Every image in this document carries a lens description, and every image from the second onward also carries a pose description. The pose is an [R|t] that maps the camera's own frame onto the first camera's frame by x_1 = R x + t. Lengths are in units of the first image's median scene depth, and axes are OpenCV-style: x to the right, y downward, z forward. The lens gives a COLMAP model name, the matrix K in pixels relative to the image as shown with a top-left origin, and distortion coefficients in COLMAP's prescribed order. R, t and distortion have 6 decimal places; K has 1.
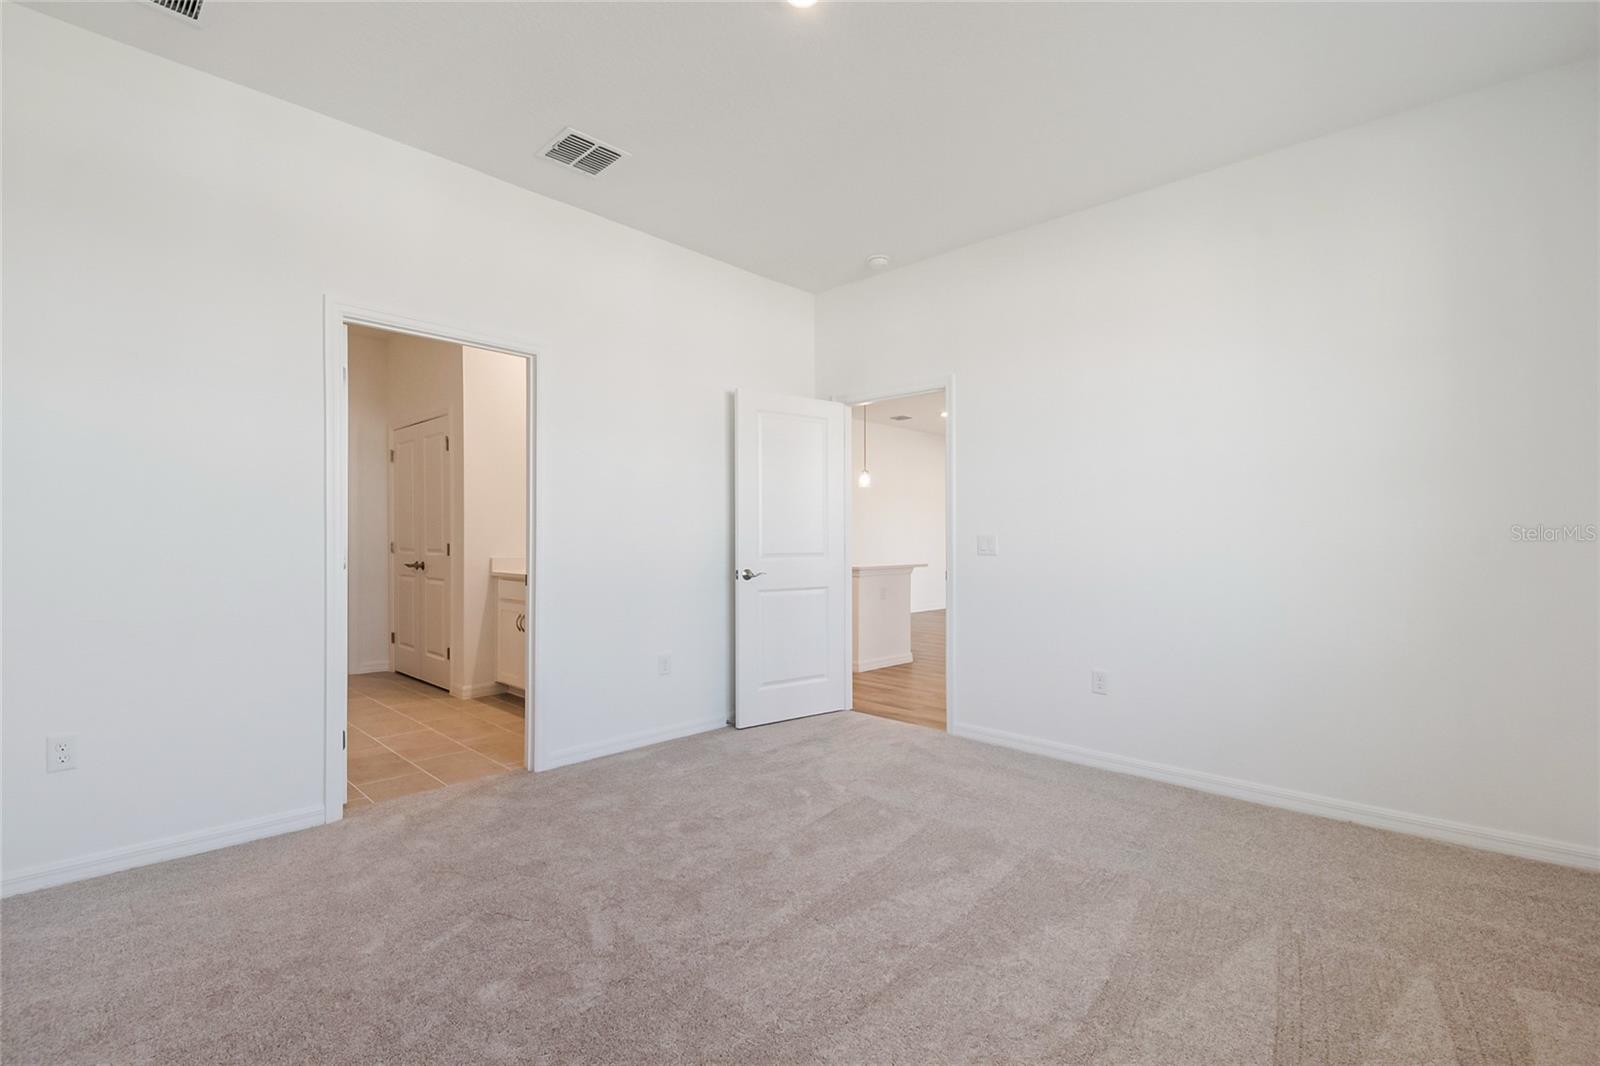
lens RADIAL K [[694.4, 0, 807.4], [0, 694.4, 529.7], [0, 0, 1]] dist [0.002817, 0.000102]
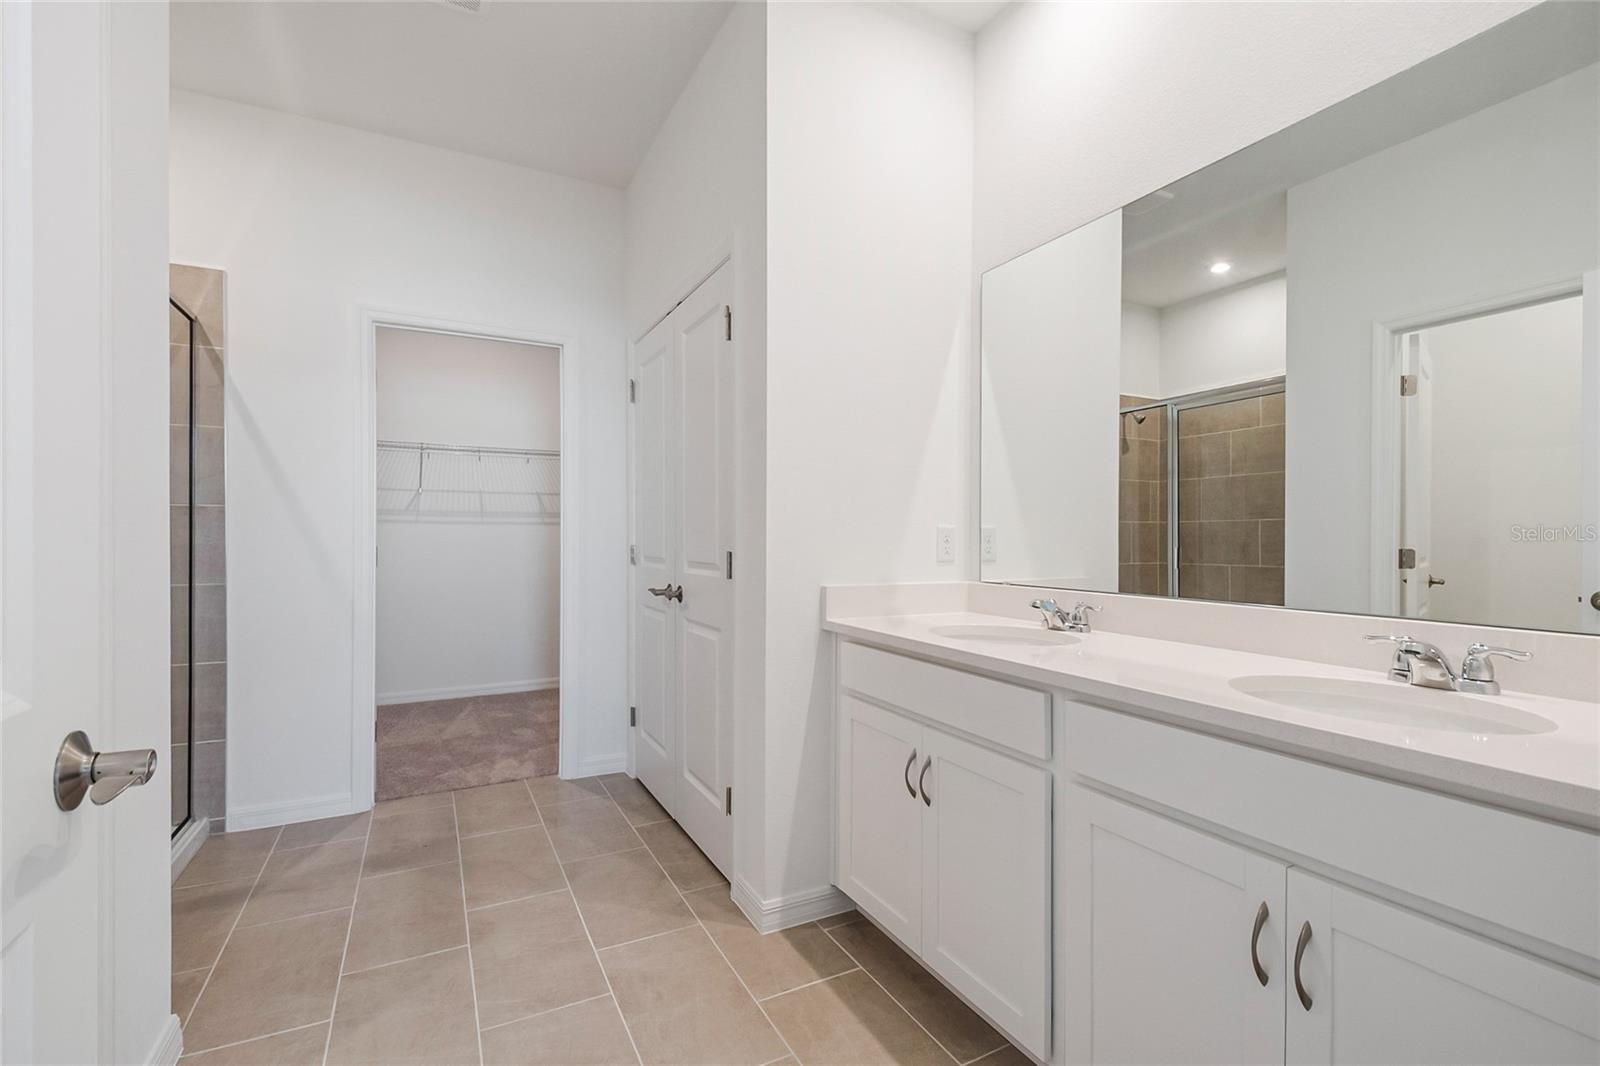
lens RADIAL K [[694.4, 0, 795.5], [0, 694.4, 535.7], [0, 0, 1]] dist [0.002817, 0.000102]
pose [[0.939854, 0.007167, -0.341501, -0.325488], [-0.006317, 0.999974, 0.003602, 0.008163], [0.341518, -0.001228, 0.939875, 0.597265]]
